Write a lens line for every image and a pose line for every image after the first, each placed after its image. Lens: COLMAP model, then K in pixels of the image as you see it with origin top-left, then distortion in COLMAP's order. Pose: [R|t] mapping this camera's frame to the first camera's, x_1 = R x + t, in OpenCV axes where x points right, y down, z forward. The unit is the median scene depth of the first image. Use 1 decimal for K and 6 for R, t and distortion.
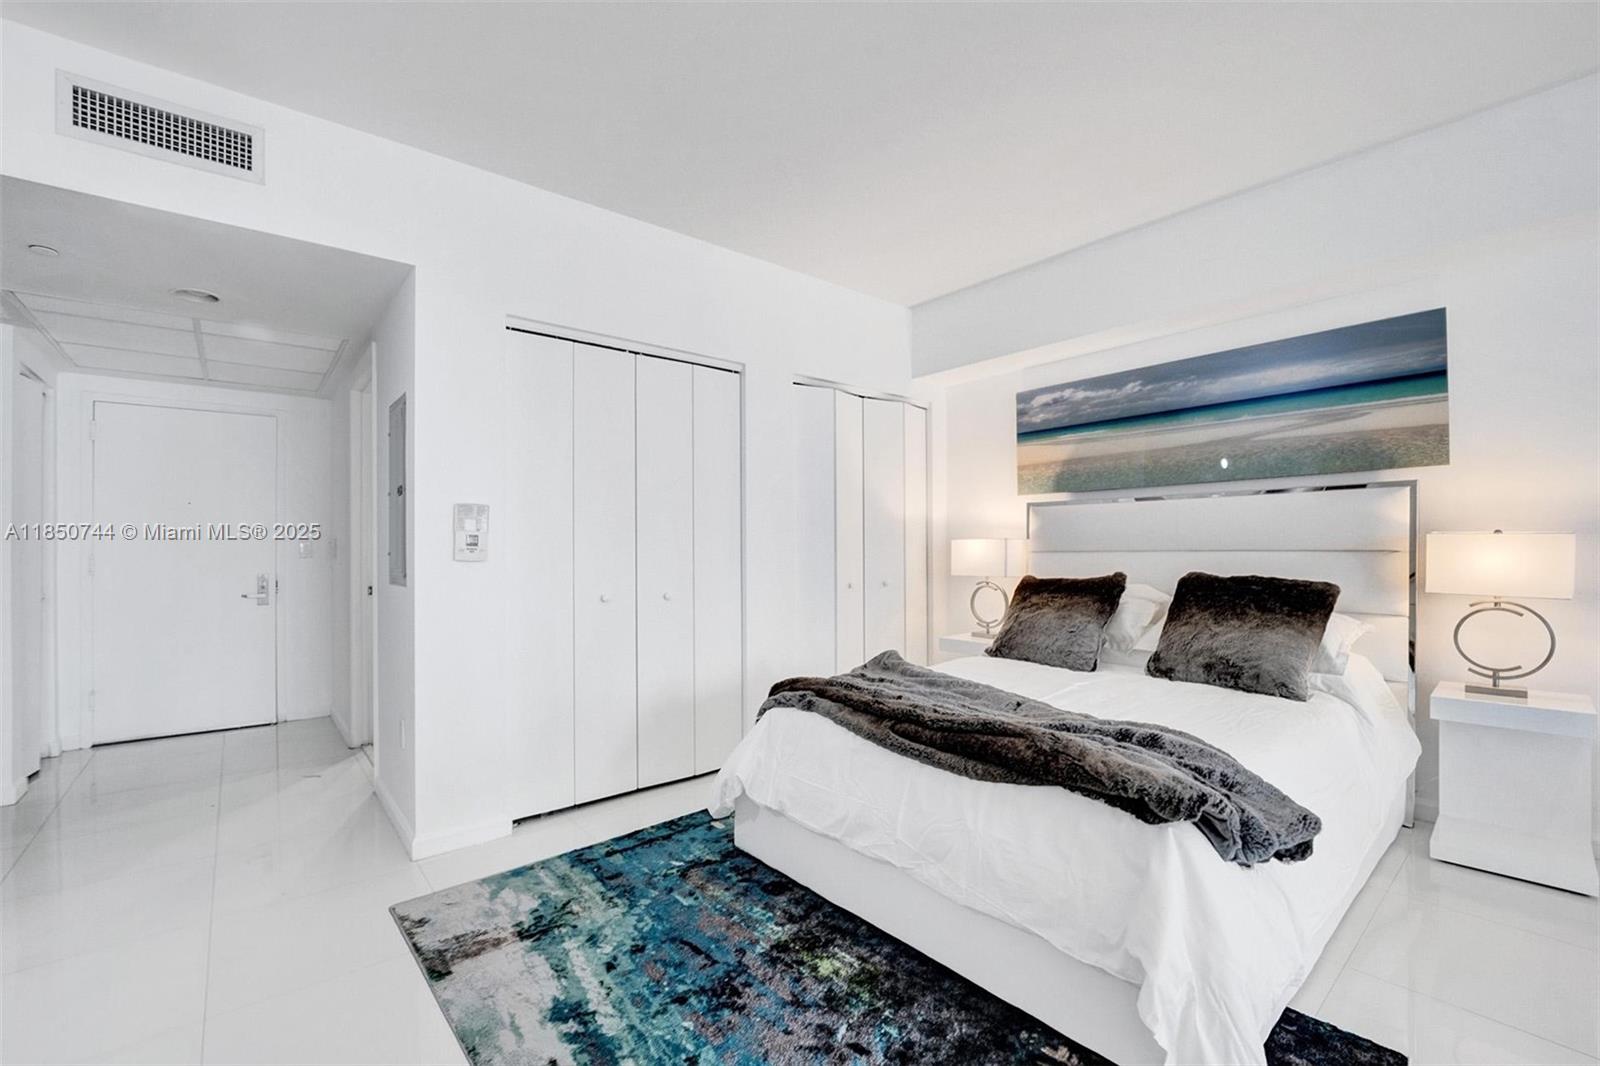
lens RADIAL K [[675.1, 0, 797.0], [0, 675.1, 548.6], [0, 0, 1]] dist [-0.018443, 0.000293]
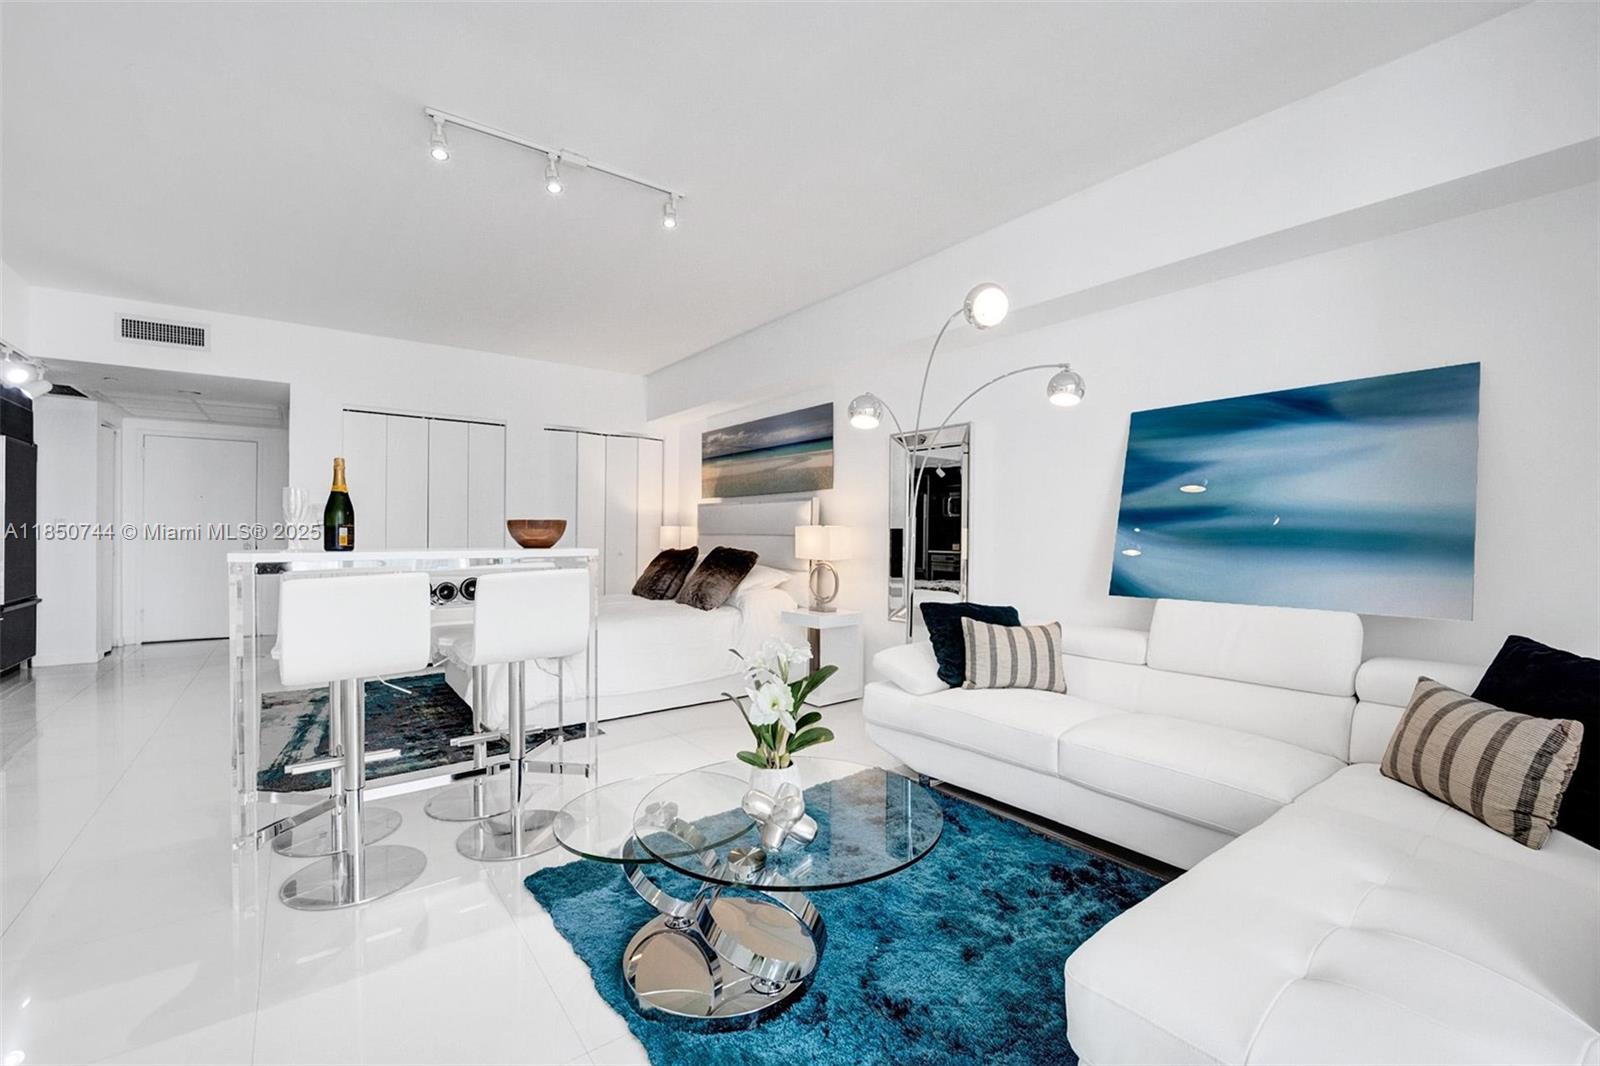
lens RADIAL K [[658.3, 0, 800.2], [0, 658.3, 538.1], [0, 0, 1]] dist [-0.019927, -0.000026]
pose [[0.998941, 0.015711, -0.043245, 0.730140], [-0.015335, 0.999842, 0.009013, -0.004502], [0.043380, -0.008341, 0.999024, -0.609266]]
